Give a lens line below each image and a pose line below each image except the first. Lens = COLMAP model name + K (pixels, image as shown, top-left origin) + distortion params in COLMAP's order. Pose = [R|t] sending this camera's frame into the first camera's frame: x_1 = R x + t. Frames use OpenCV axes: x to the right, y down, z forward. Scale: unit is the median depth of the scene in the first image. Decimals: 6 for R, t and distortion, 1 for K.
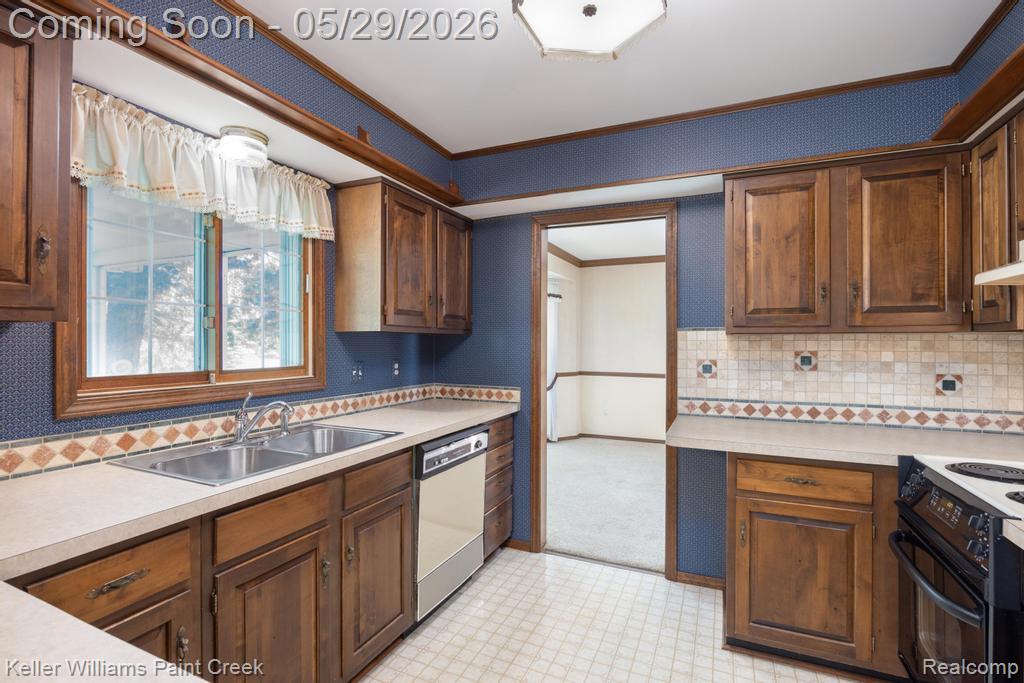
lens RADIAL K [[479.2, 0, 512.0], [0, 479.2, 341.1], [0, 0, 1]] dist [-0.005066, -0.001055]
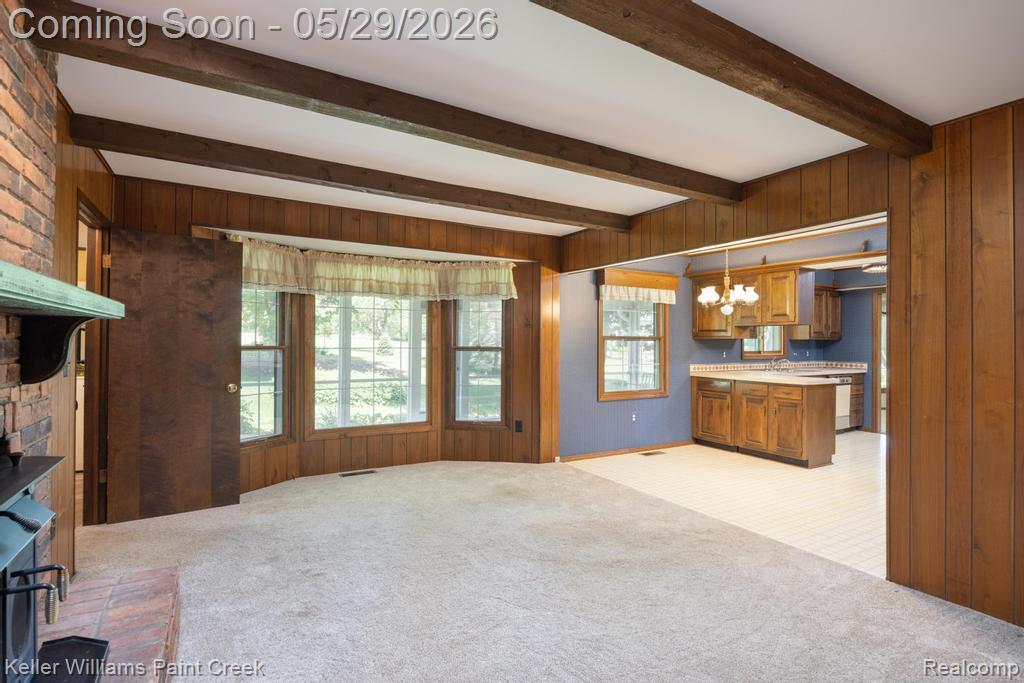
lens RADIAL K [[497.7, 0, 515.5], [0, 497.7, 343.1], [0, 0, 1]] dist [0.002342, 0.000170]
pose [[0.823842, 0.007260, -0.566774, -0.026289], [-0.006042, 0.999974, 0.004027, 0.000631], [0.566788, 0.000107, 0.823864, -2.693435]]
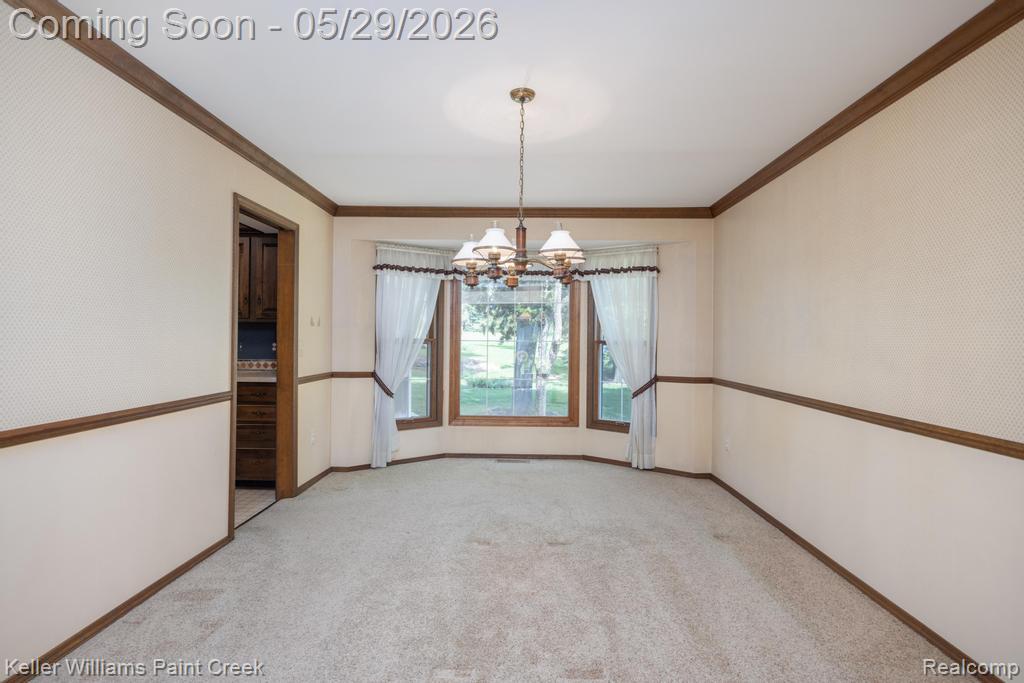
lens RADIAL K [[497.7, 0, 509.8], [0, 497.7, 339.3], [0, 0, 1]] dist [0.002342, 0.000170]
pose [[0.381992, -0.000479, -0.924166, 1.984781], [-0.008142, 0.999959, -0.003884, 0.046816], [0.924130, 0.009008, 0.381972, 1.446276]]
